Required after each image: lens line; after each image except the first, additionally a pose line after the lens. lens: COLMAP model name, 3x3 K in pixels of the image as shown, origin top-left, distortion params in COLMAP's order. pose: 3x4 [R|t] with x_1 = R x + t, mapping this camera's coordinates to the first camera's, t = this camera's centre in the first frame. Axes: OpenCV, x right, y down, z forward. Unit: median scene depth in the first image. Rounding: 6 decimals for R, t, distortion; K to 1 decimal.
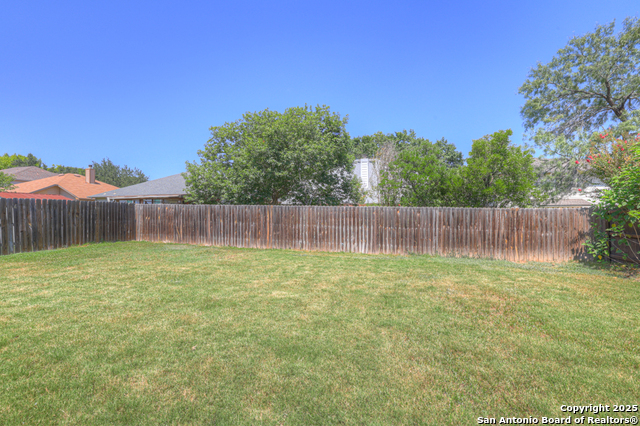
lens RADIAL K [[263.3, 0, 316.3], [0, 263.3, 214.0], [0, 0, 1]] dist [-0.023066, -0.000117]
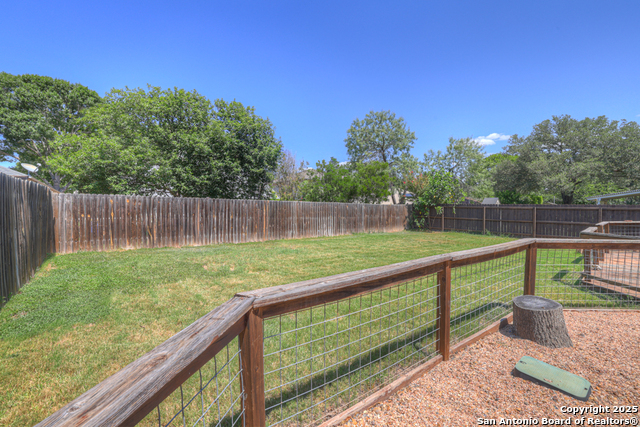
lens RADIAL K [[263.3, 0, 319.3], [0, 263.3, 213.9], [0, 0, 1]] dist [-0.023066, -0.000117]
pose [[0.616470, -0.022153, 0.787067, -0.874499], [-0.001671, 0.999565, 0.029443, -0.009386], [-0.787377, -0.019466, 0.616165, 0.169685]]
